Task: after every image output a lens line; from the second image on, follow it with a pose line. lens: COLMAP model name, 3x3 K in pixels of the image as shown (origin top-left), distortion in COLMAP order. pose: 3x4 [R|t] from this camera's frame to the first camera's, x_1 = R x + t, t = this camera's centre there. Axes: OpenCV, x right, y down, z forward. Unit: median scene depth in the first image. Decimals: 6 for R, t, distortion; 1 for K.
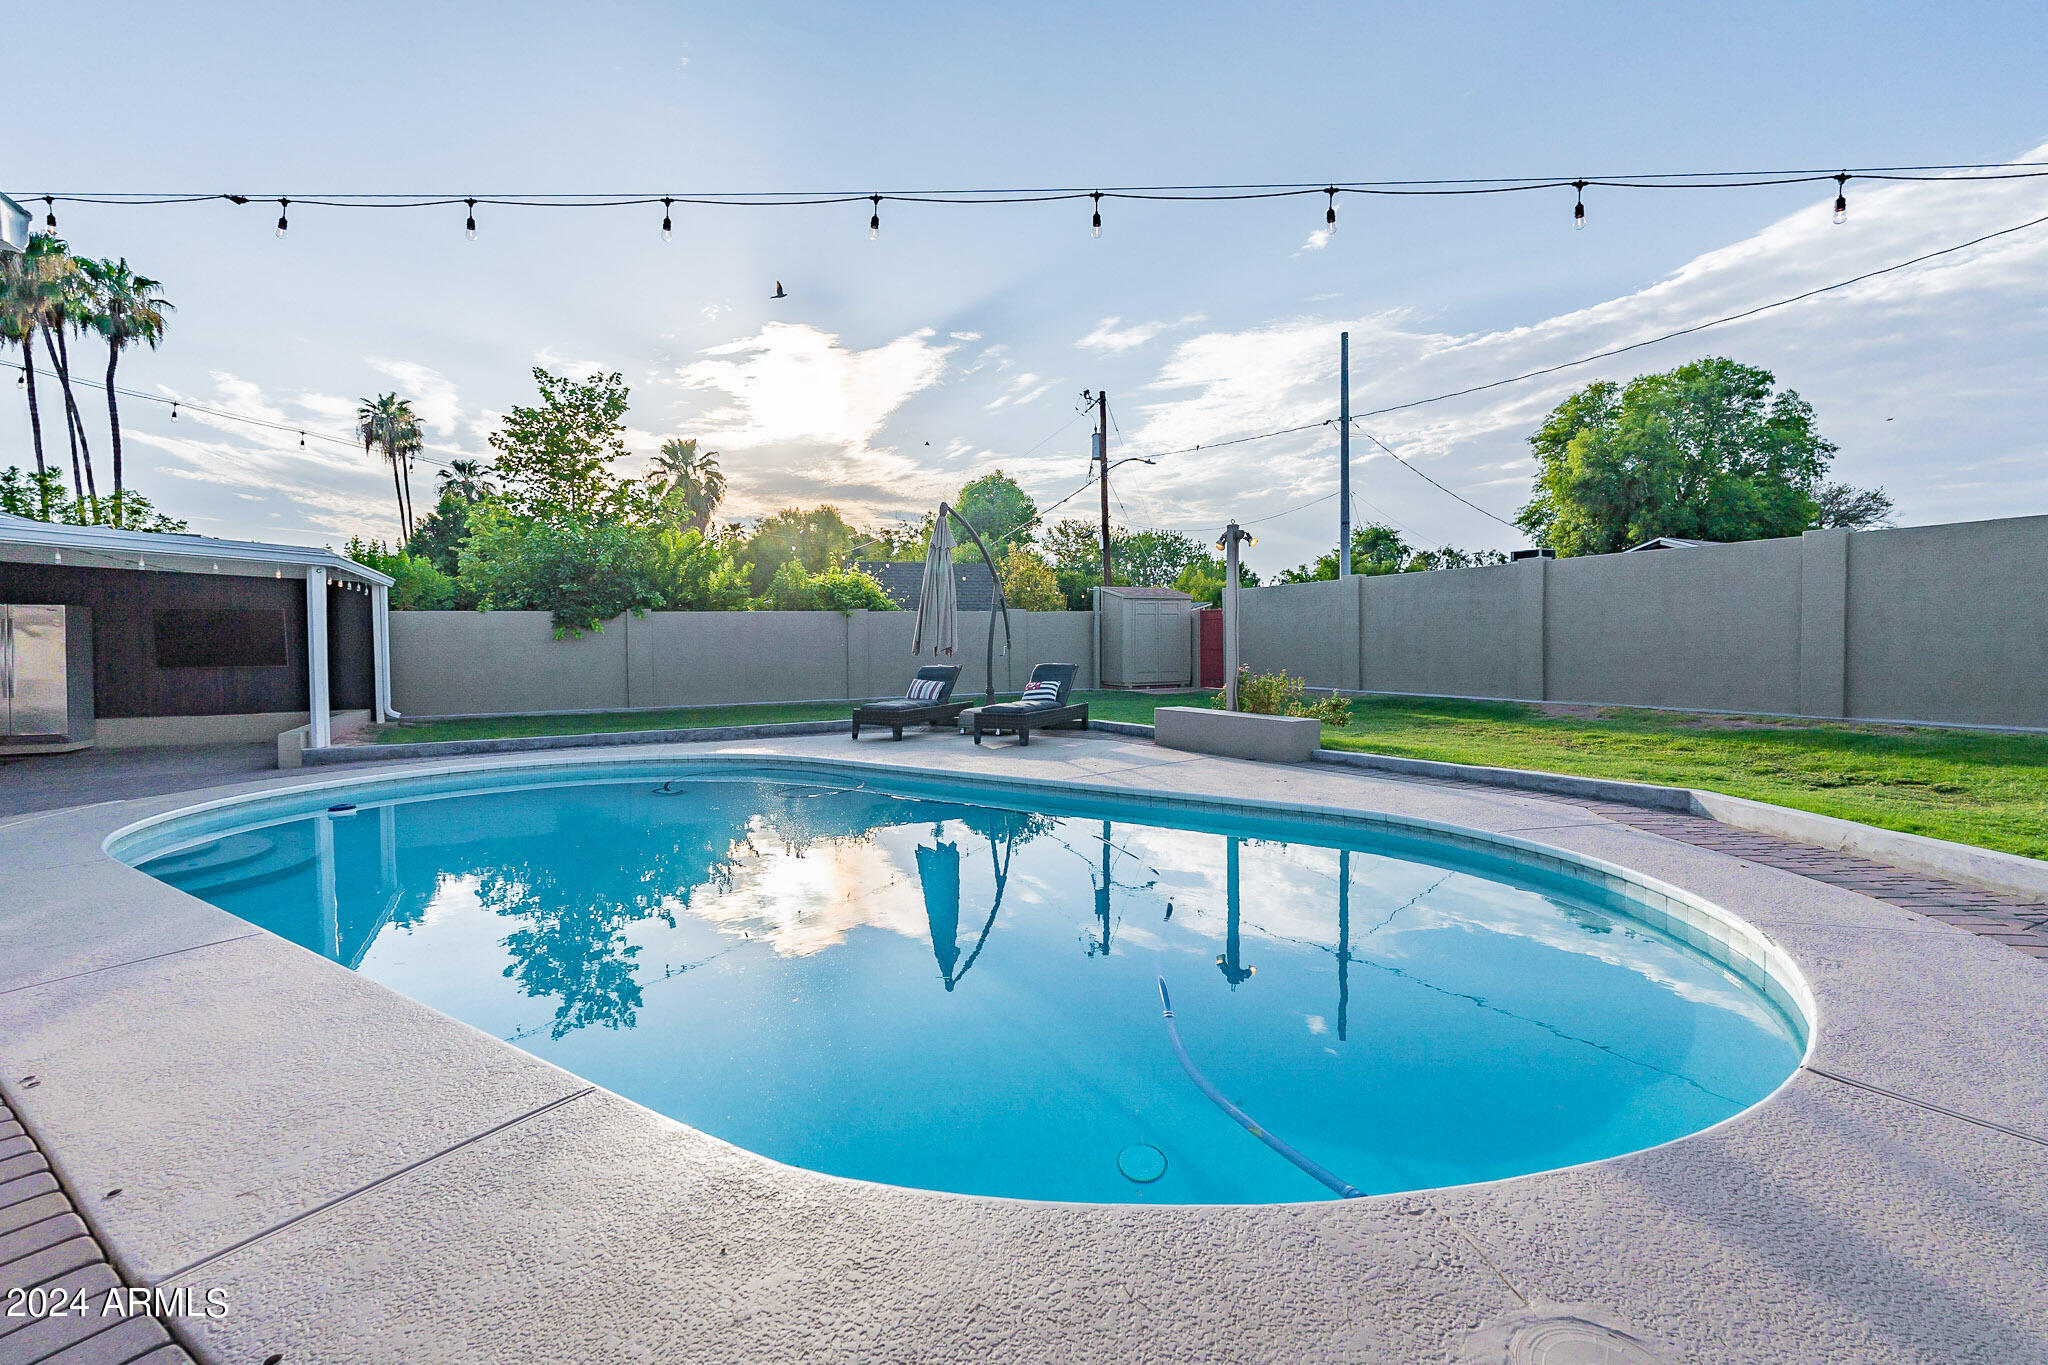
lens RADIAL K [[912.3, 0, 1026.2], [0, 912.3, 688.7], [0, 0, 1]] dist [-0.001305, -0.000123]
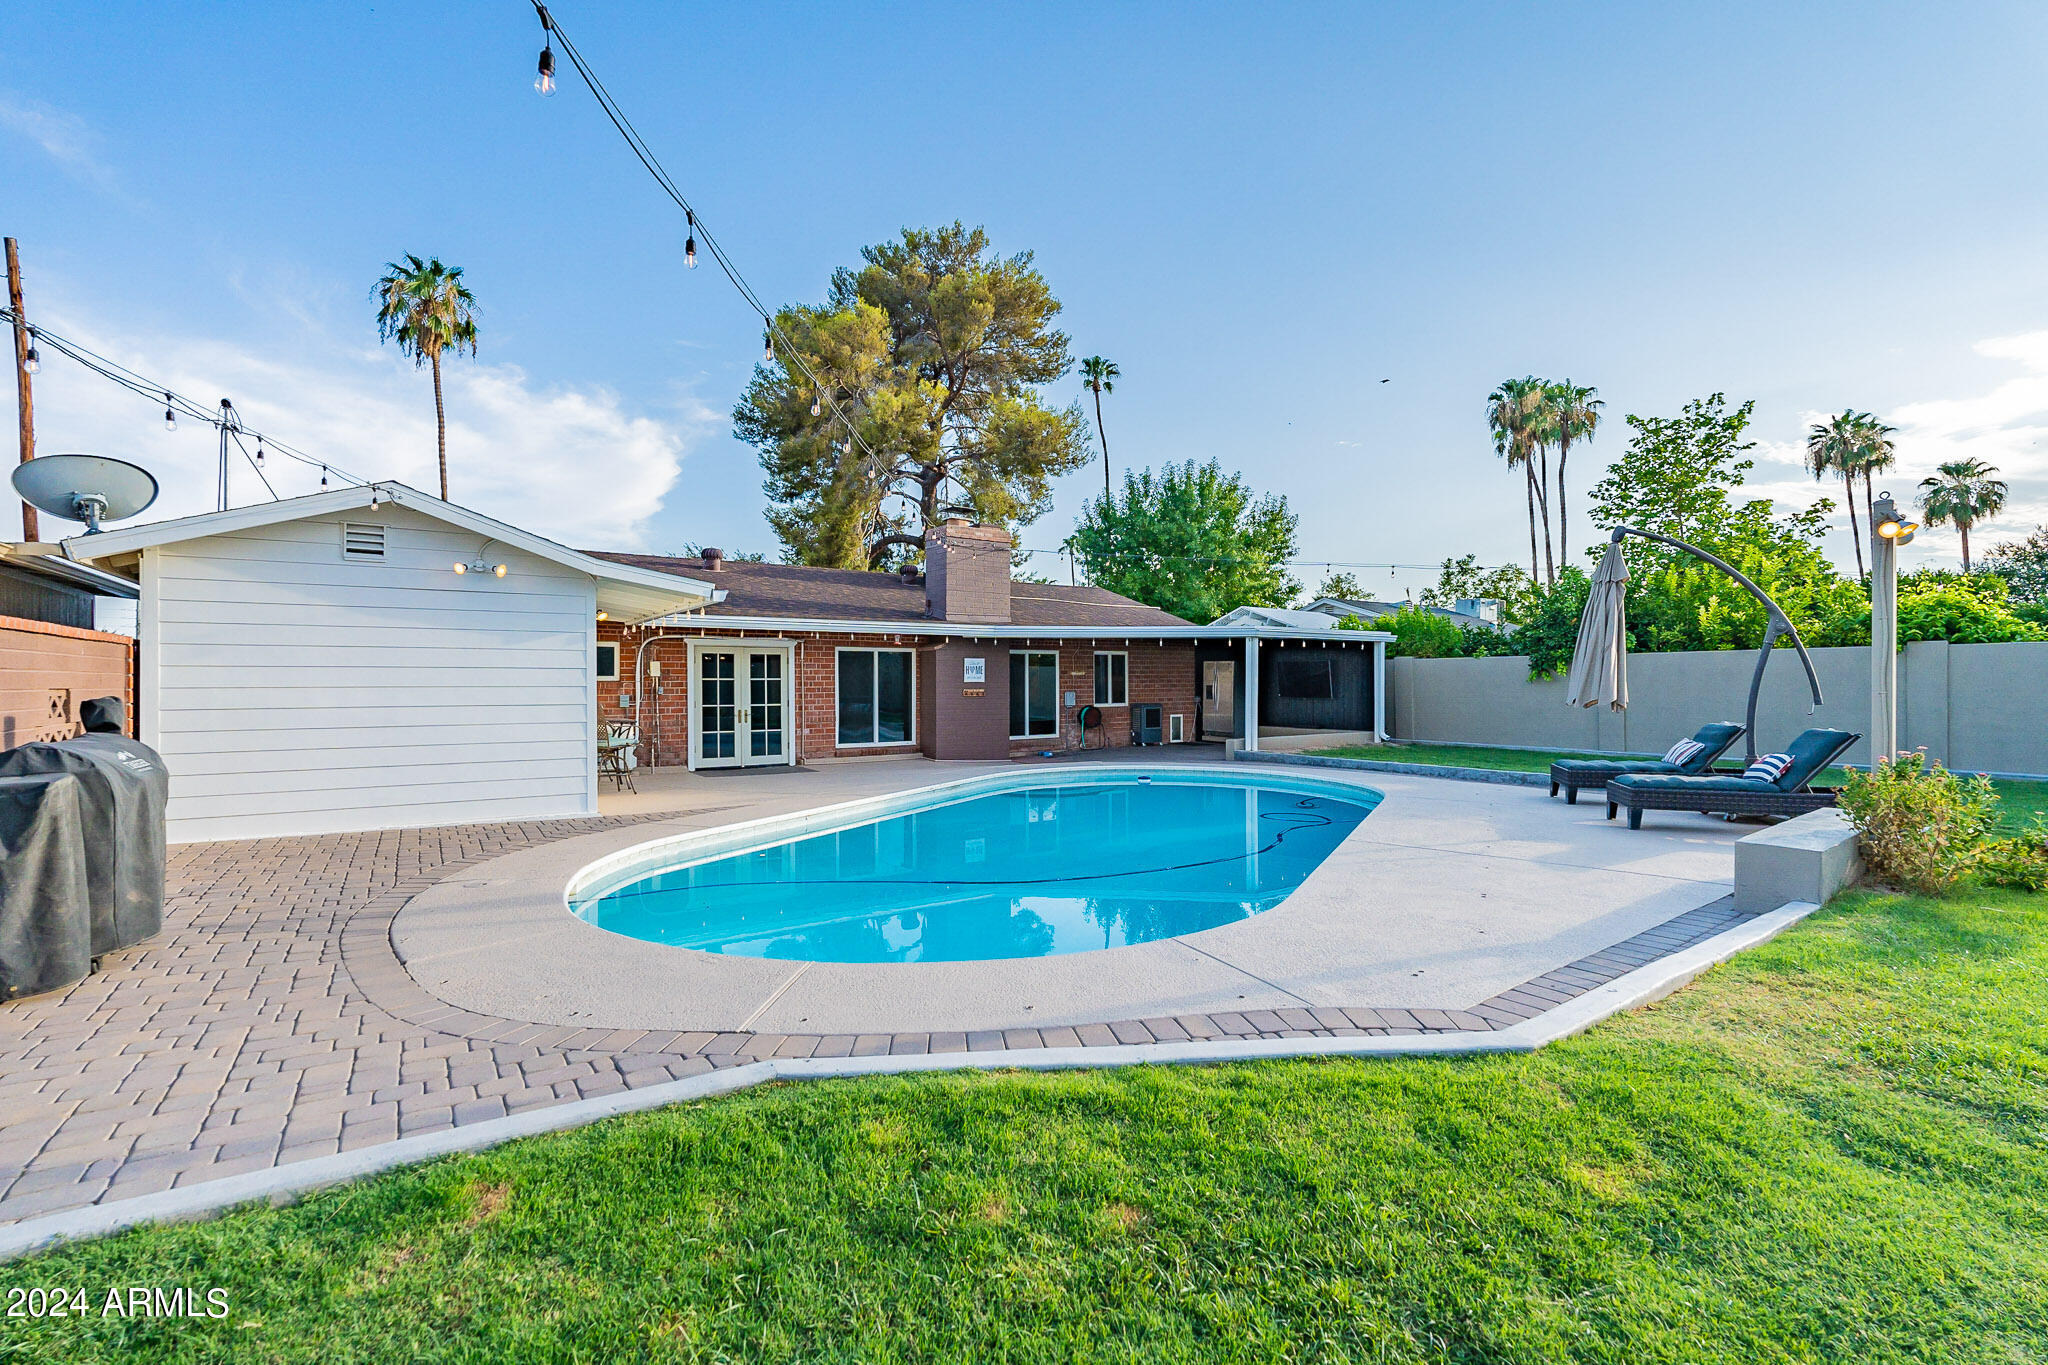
lens RADIAL K [[899.7, 0, 1023.2], [0, 899.7, 675.9], [0, 0, 1]] dist [-0.001041, 0.000013]
pose [[0.127654, 0.005200, -0.991805, 0.171919], [-0.053385, 0.998573, -0.001636, -0.009576], [0.990381, 0.053157, 0.127749, 0.093302]]
